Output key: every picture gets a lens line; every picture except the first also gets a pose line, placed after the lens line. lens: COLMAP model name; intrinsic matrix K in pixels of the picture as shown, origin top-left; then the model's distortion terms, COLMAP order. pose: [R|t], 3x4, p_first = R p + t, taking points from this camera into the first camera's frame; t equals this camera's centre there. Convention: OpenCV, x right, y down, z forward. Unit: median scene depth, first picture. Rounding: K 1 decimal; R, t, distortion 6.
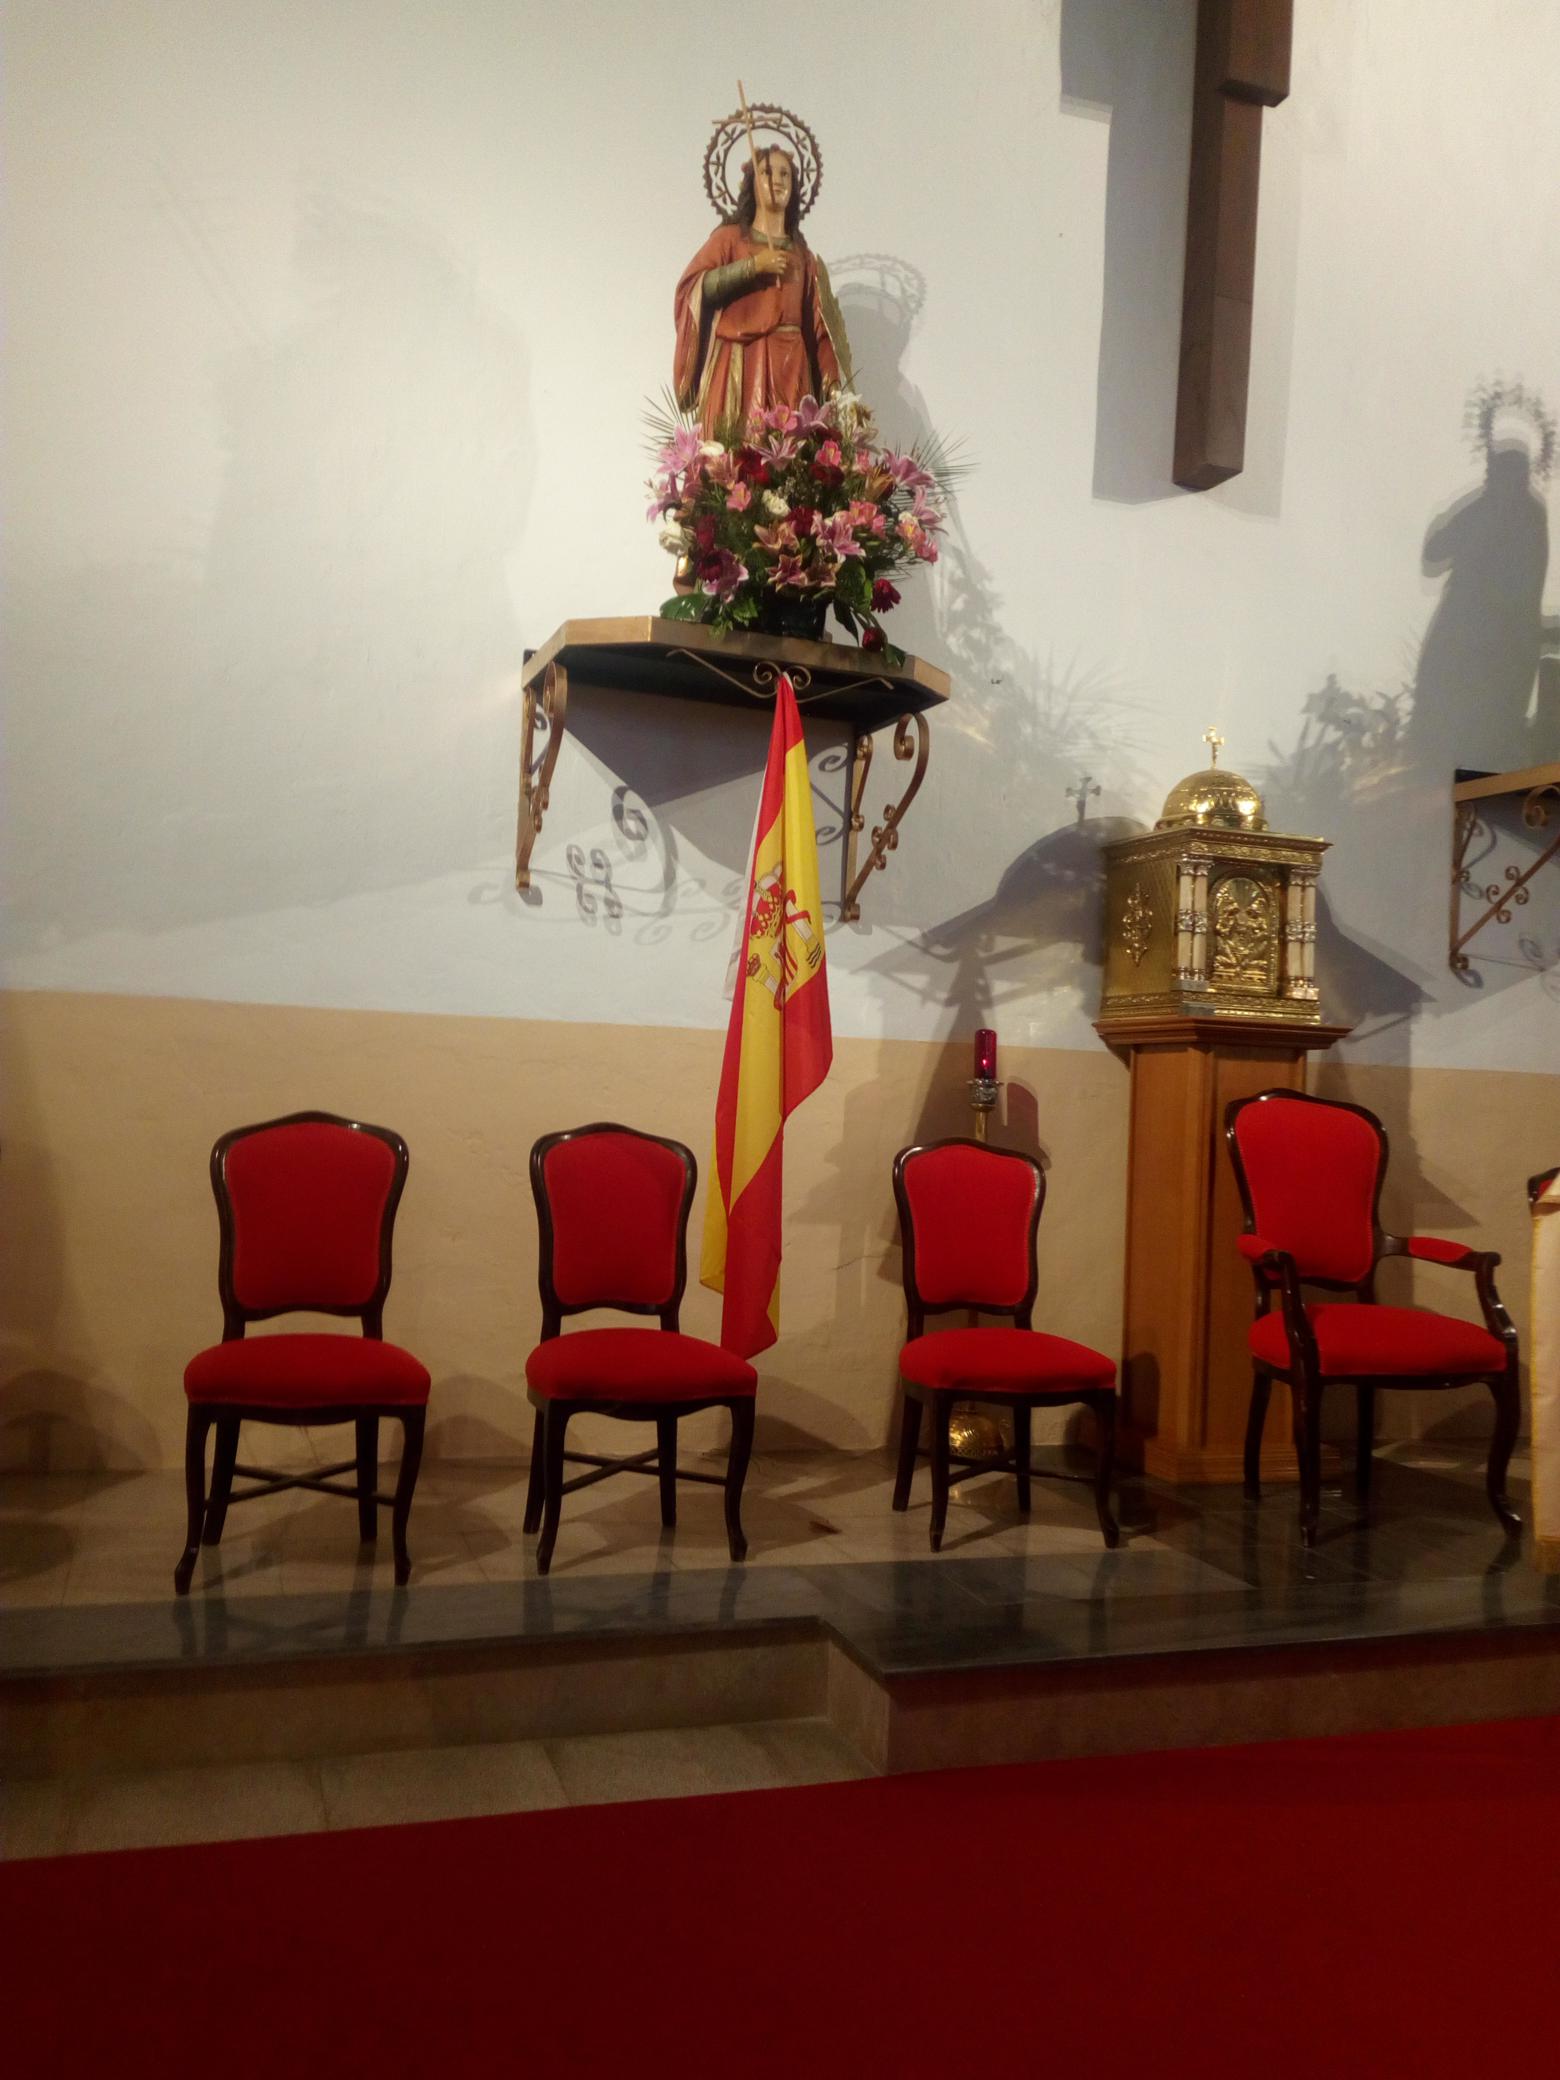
lens RADIAL K [[1747.9, 0, 780.0], [0, 1747.9, 1040.0], [0, 0, 1]] dist [0.153522, -0.339977]
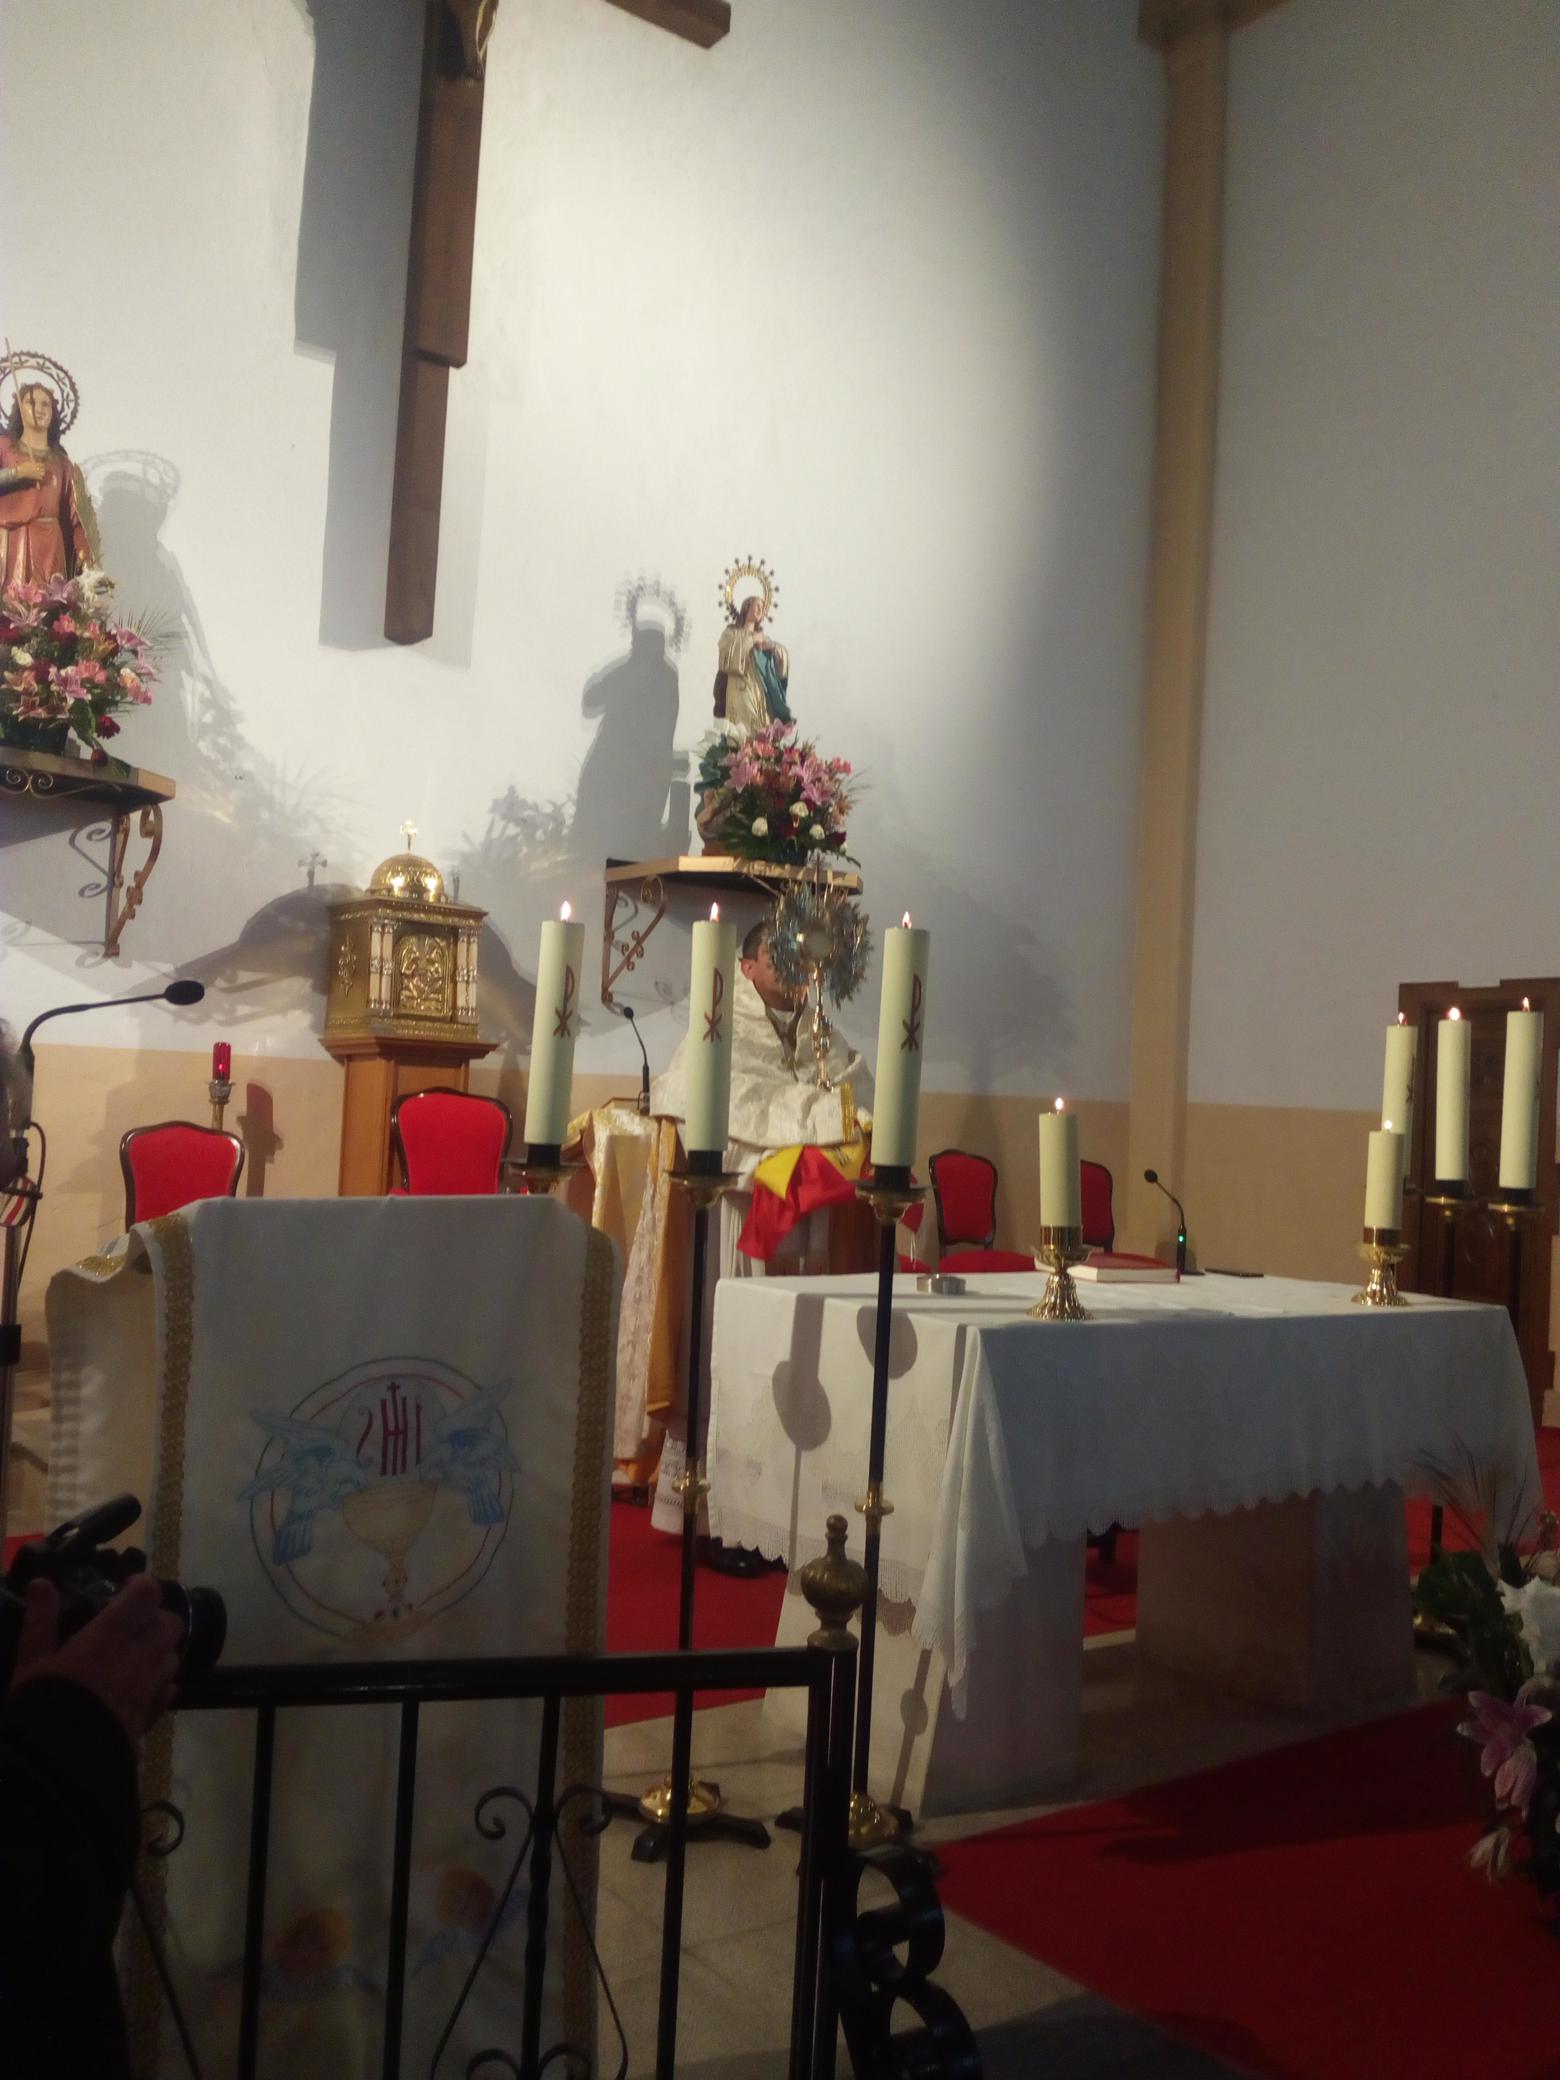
lens RADIAL K [[1737.5, 0, 780.0], [0, 1737.5, 1040.0], [0, 0, 1]] dist [0.133433, -0.256448]
pose [[0.954092, 0.011850, 0.299279, 0.119942], [-0.008535, 0.999887, -0.012383, 0.005114], [-0.299392, 0.009261, 0.954085, -0.380873]]
